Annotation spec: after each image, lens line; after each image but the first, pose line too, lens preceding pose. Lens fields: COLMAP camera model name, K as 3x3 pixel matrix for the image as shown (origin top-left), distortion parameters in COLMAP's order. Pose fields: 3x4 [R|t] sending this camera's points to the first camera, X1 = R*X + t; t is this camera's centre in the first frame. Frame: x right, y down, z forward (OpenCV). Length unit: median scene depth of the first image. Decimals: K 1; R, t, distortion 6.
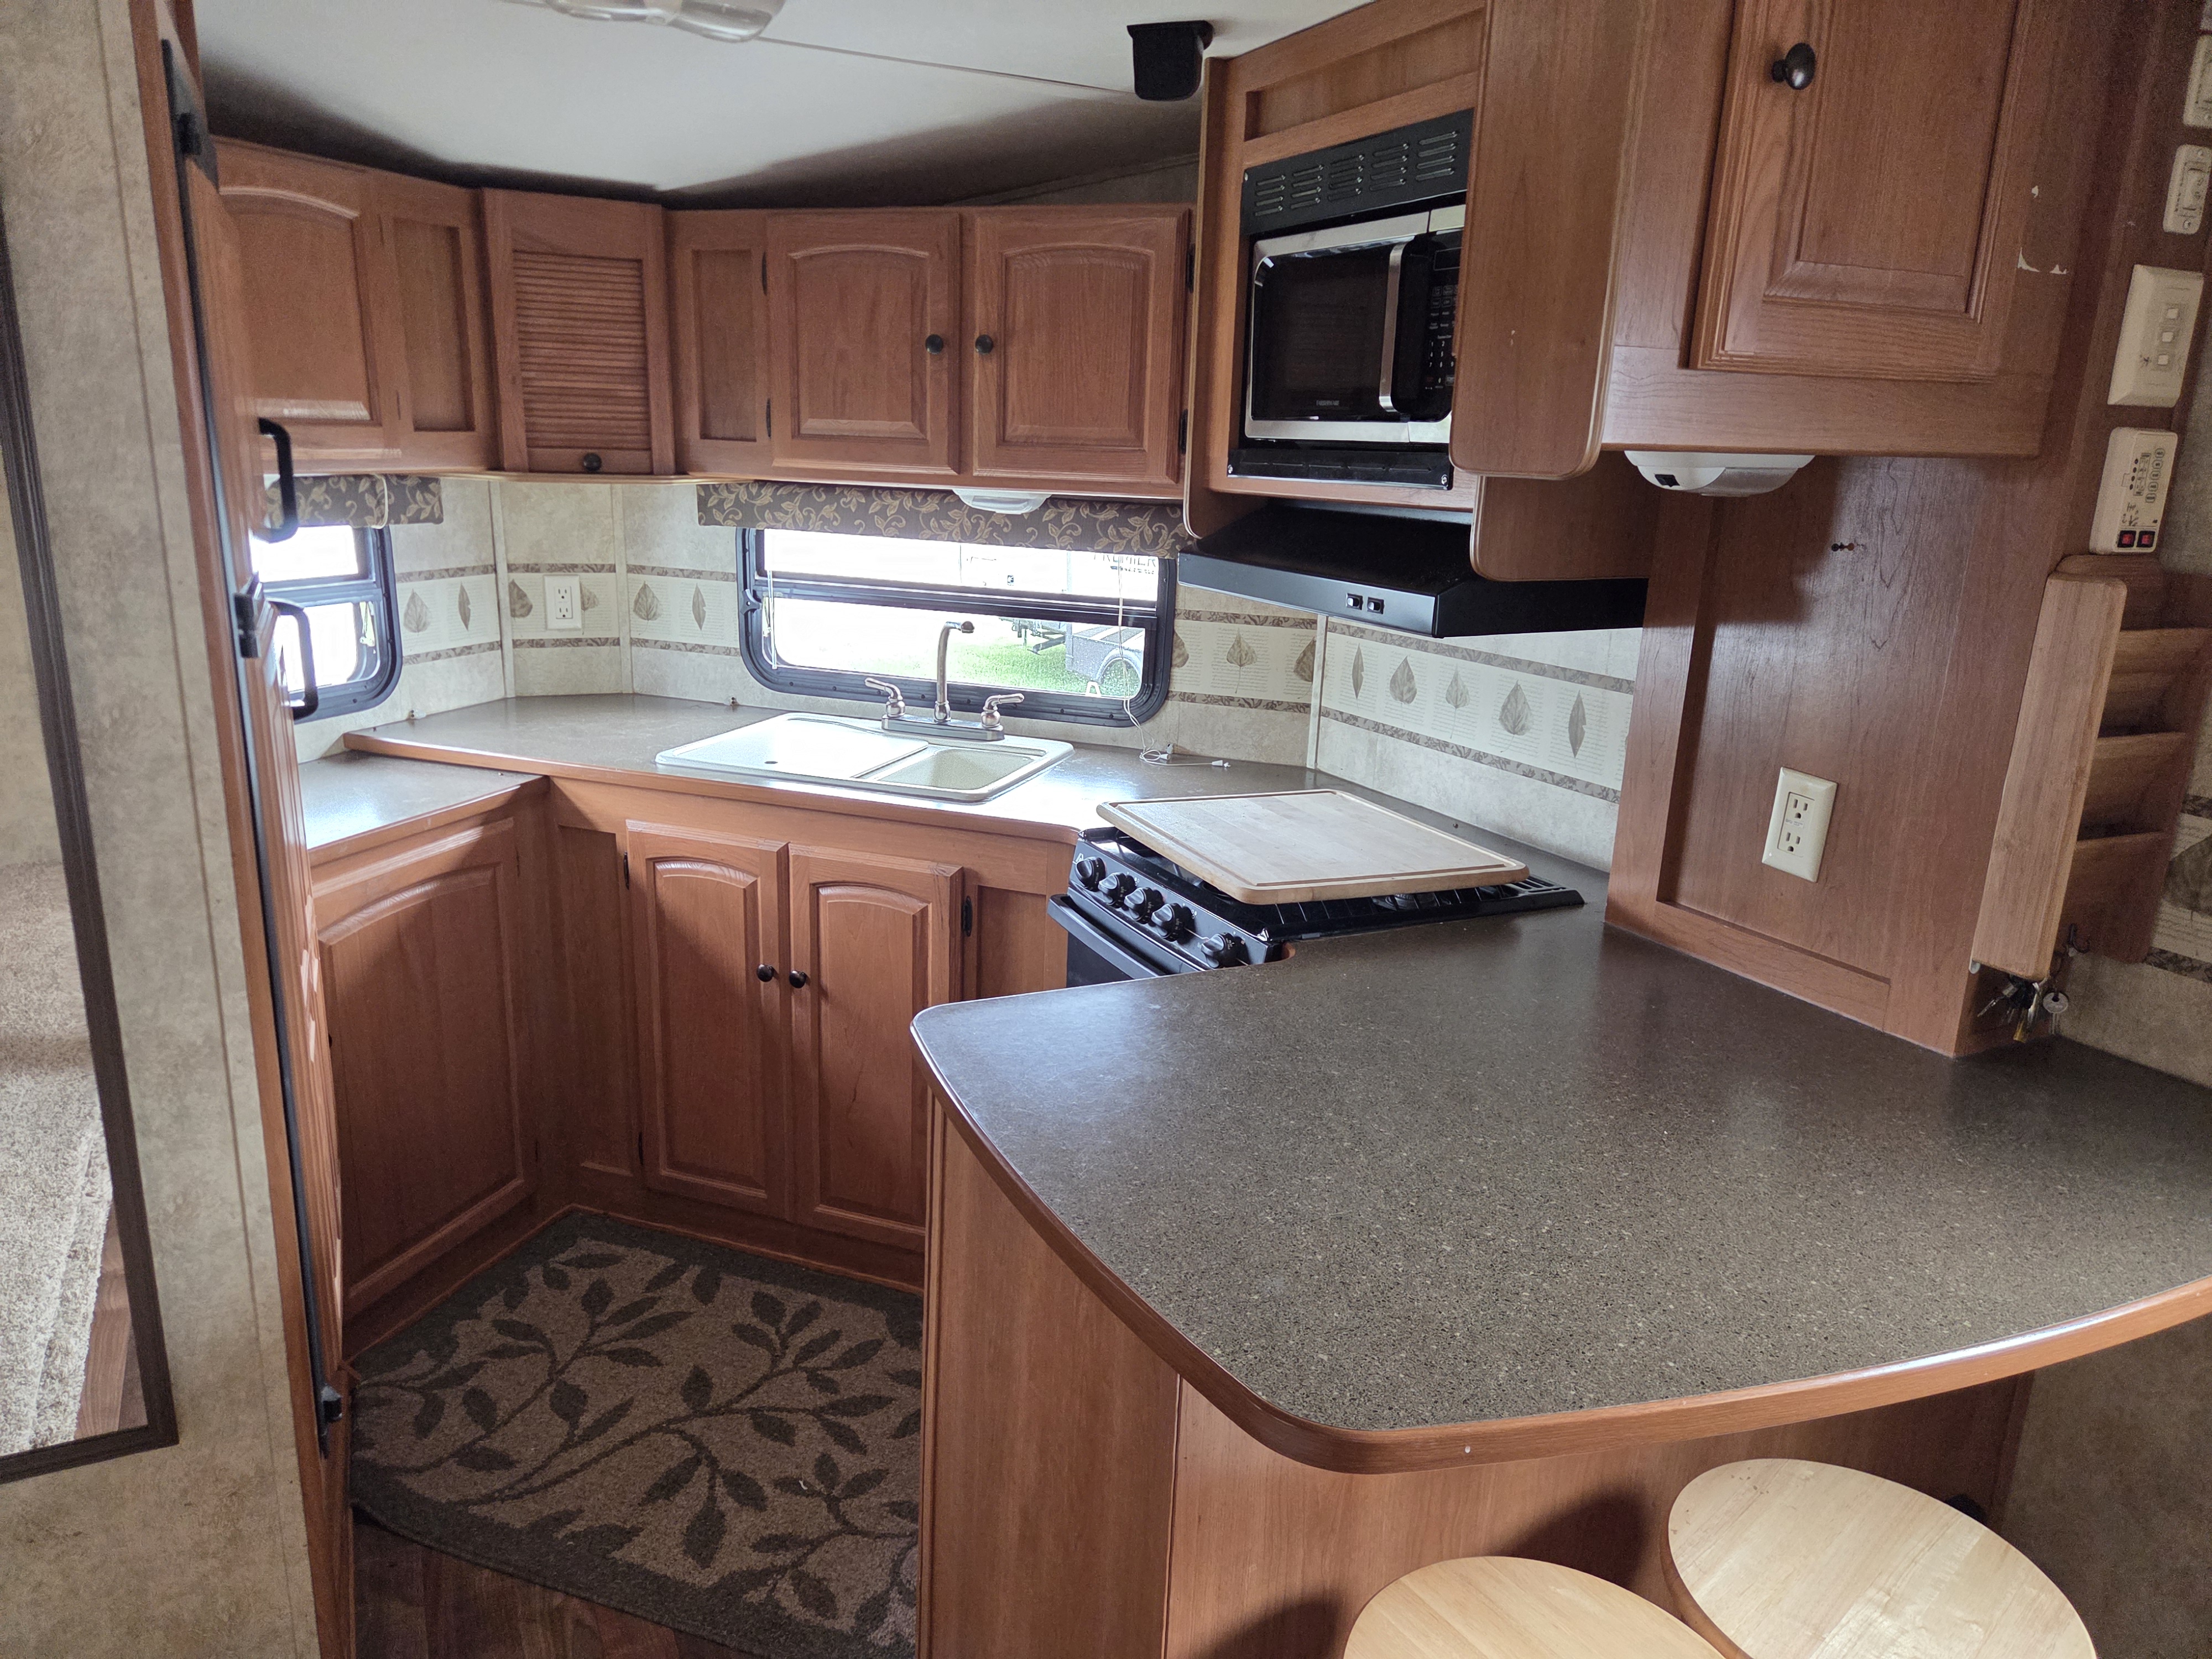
lens RADIAL K [[1487.7, 0, 1113.7], [0, 1487.7, 835.6], [0, 0, 1]] dist [0.058170, -0.053852]
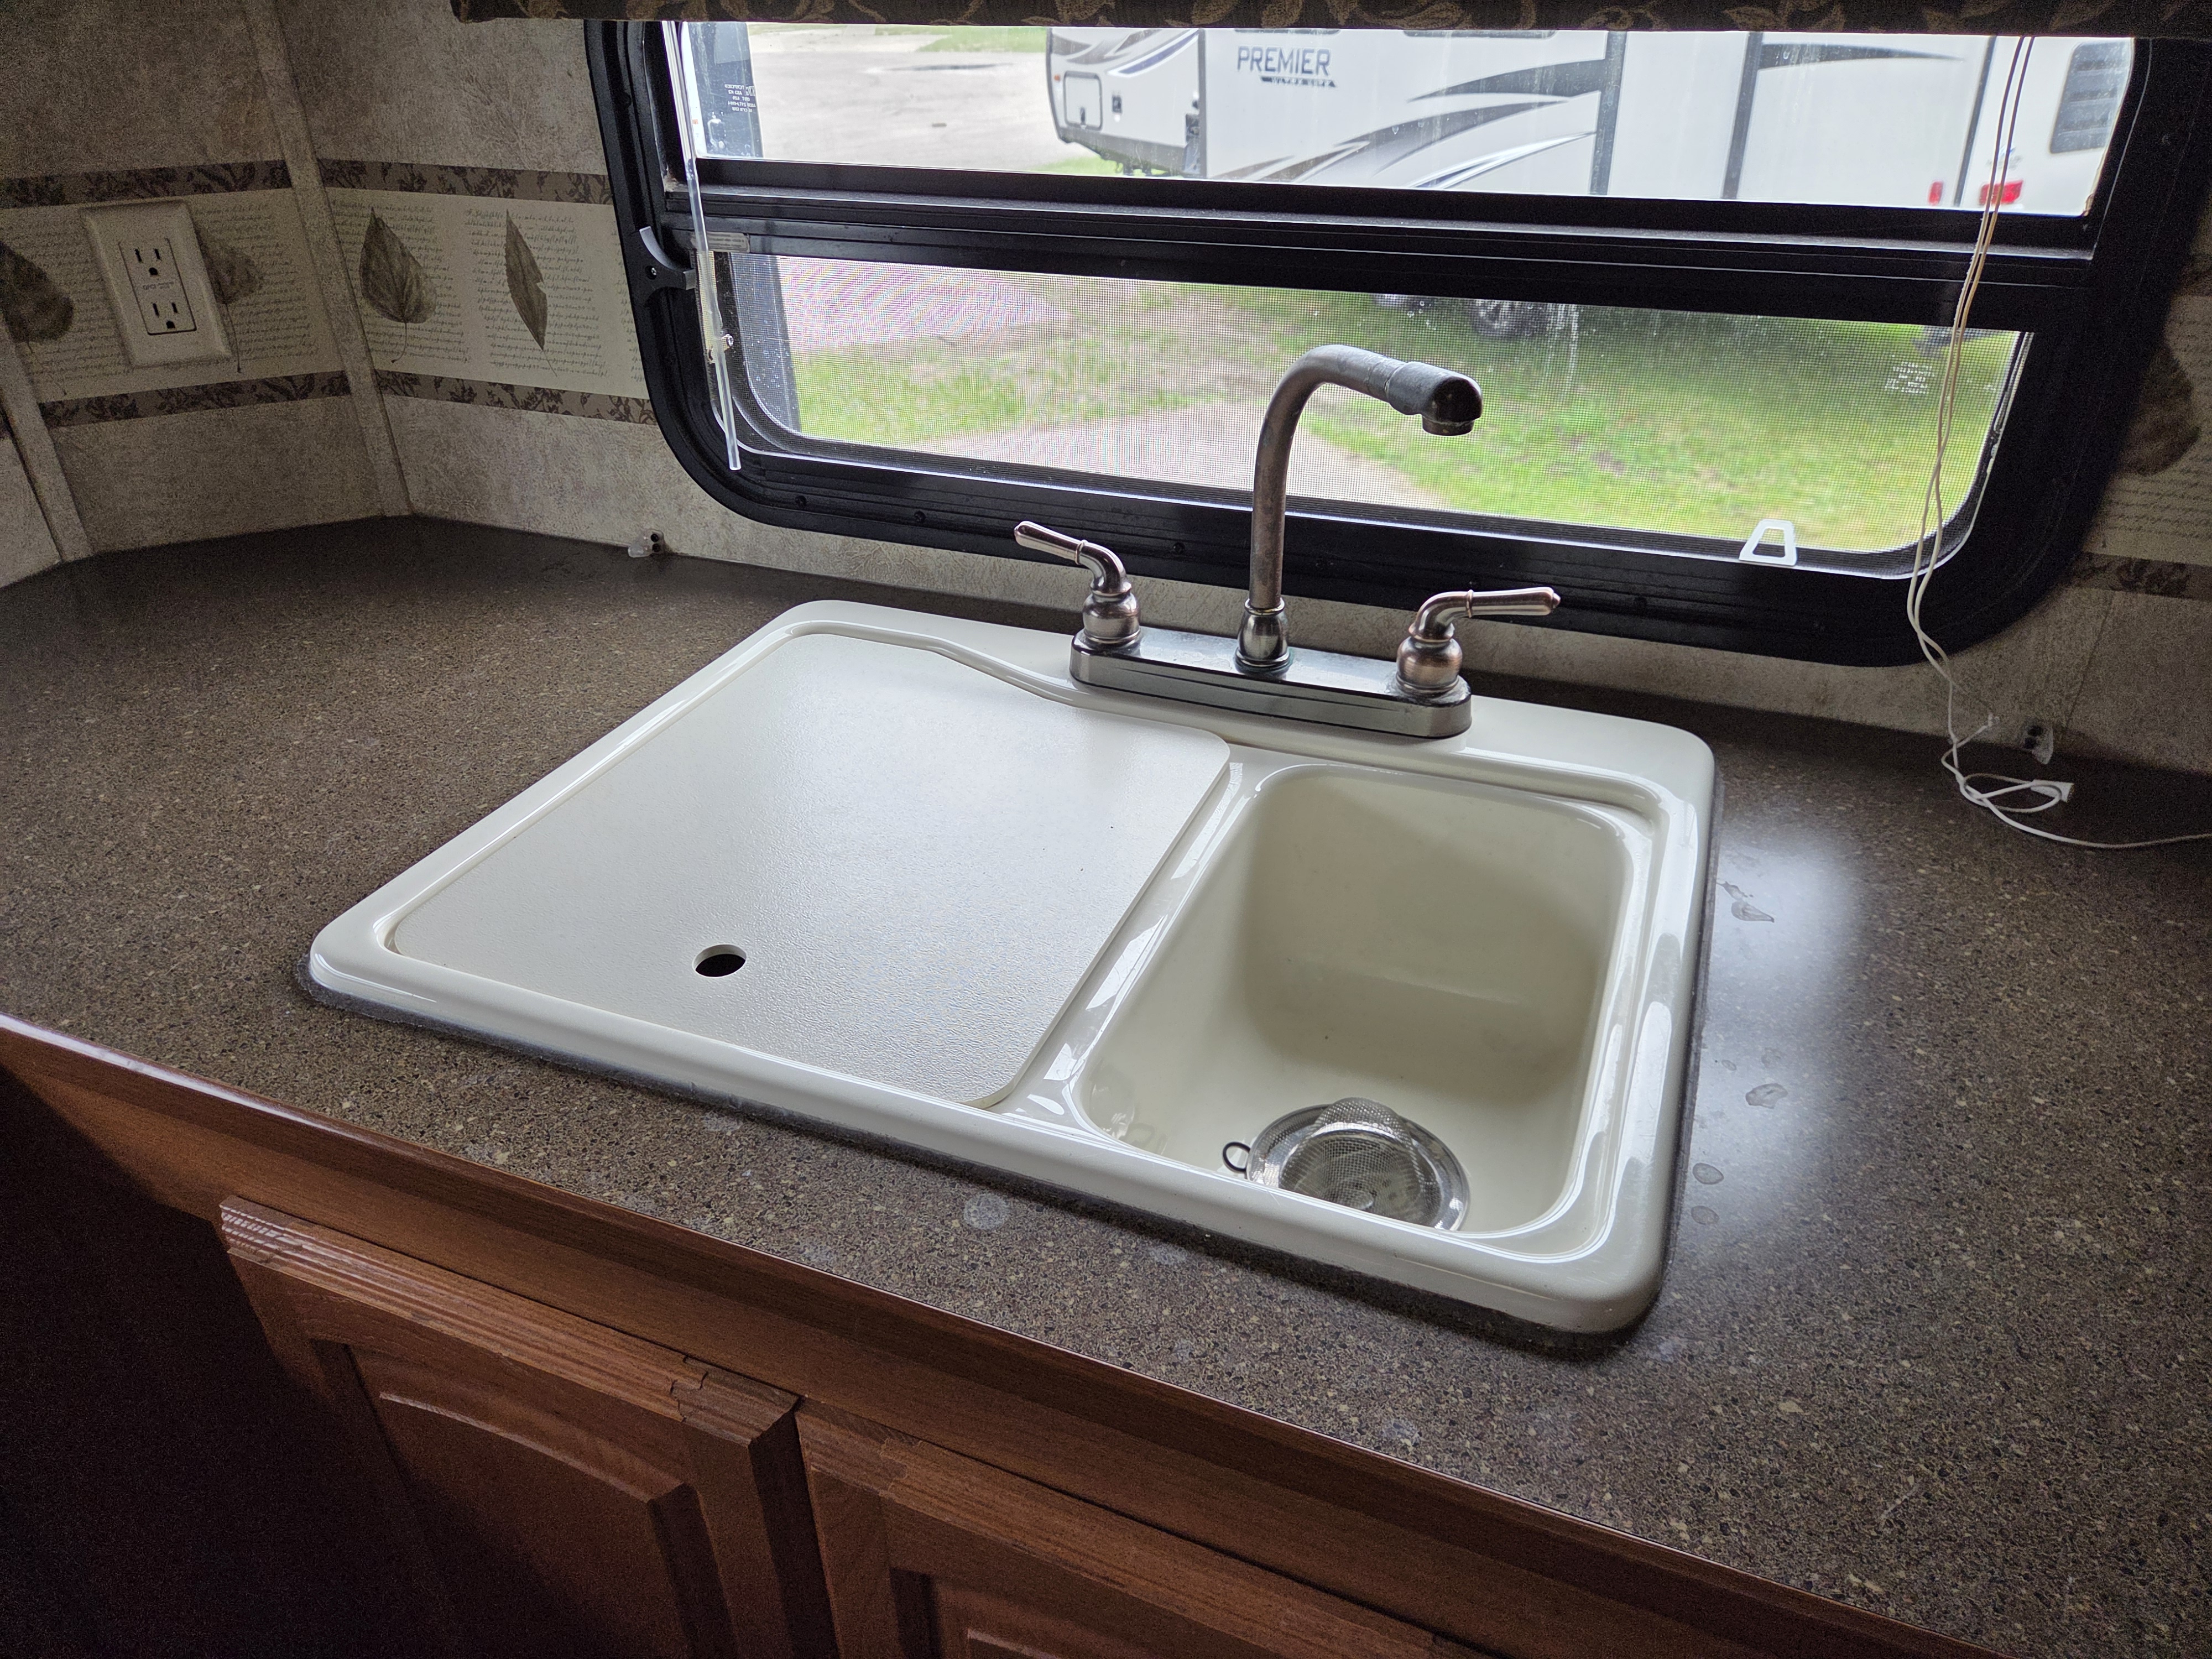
lens RADIAL K [[1487.7, 0, 1094.7], [0, 1487.7, 835.1], [0, 0, 1]] dist [0.058170, -0.053852]
pose [[0.996912, -0.018421, -0.076332, -0.137613], [0.039101, 0.959457, 0.279130, -0.141690], [0.068096, -0.281252, 0.957215, 0.735830]]
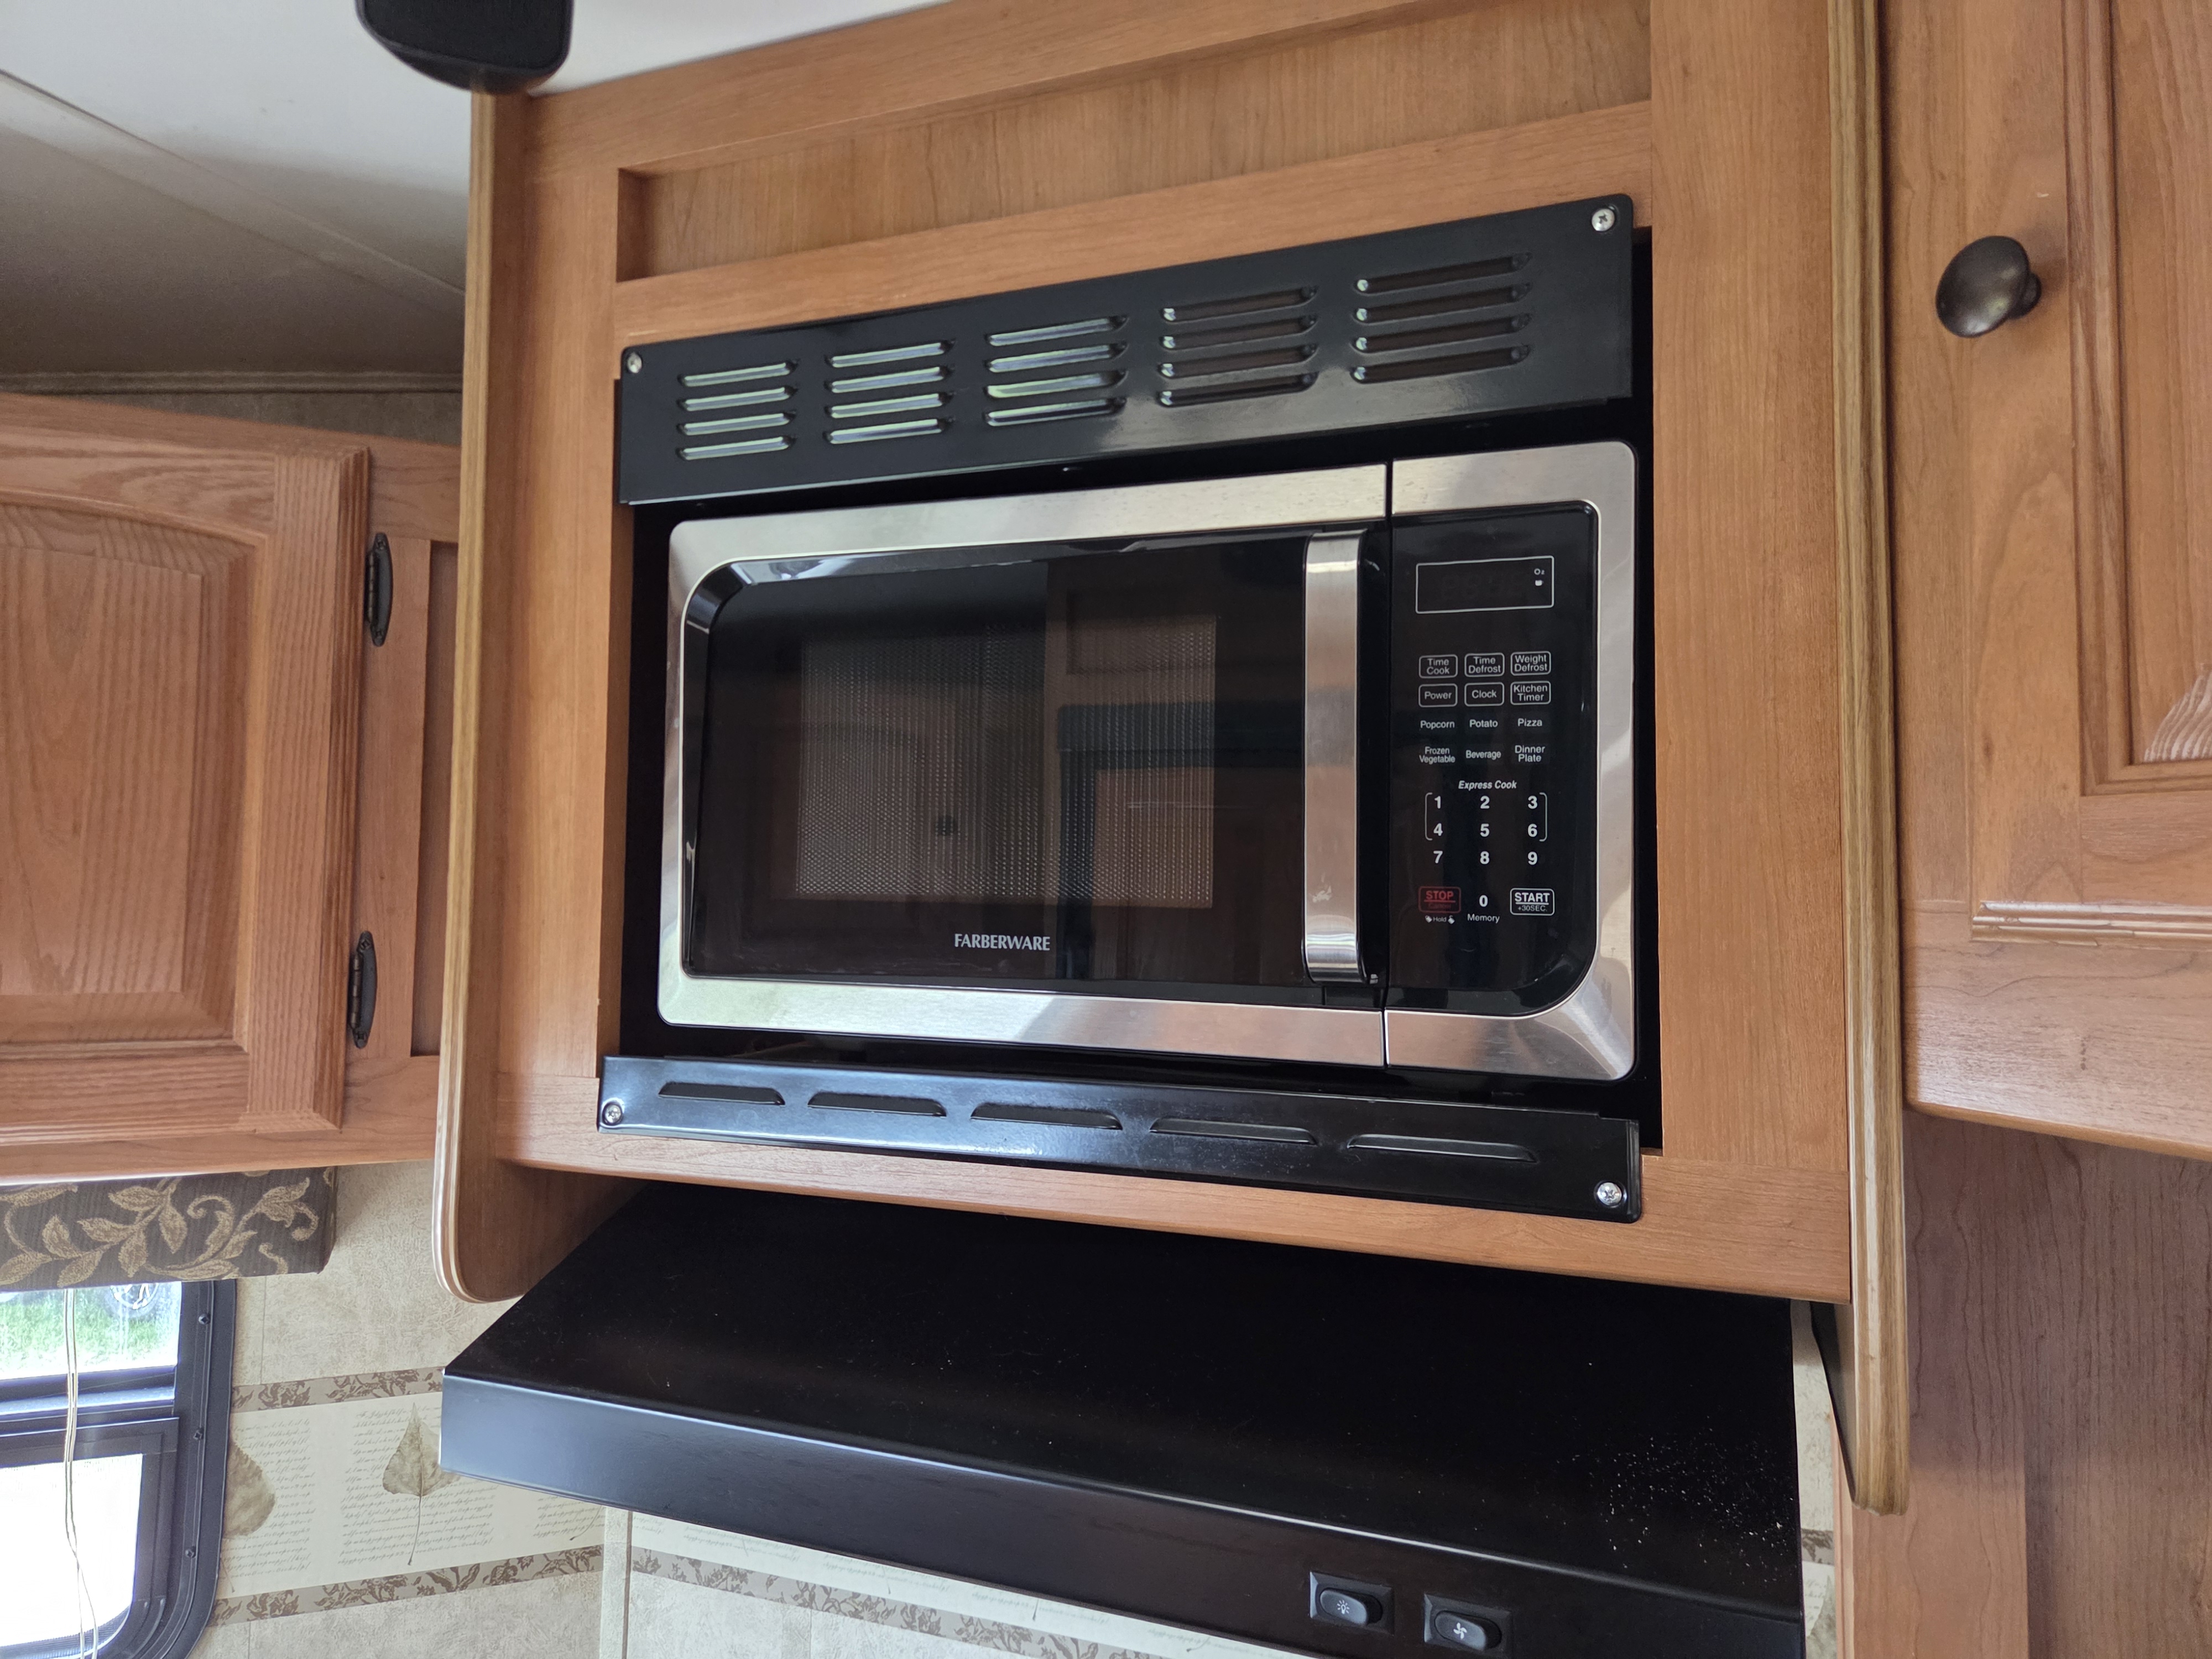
lens RADIAL K [[1487.7, 0, 1102.2], [0, 1487.7, 807.3], [0, 0, 1]] dist [0.058170, -0.053852]
pose [[0.750456, 0.014723, 0.660757, -0.056851], [0.178940, 0.957886, -0.224575, -0.176207], [-0.636236, 0.286770, 0.716217, 0.537731]]
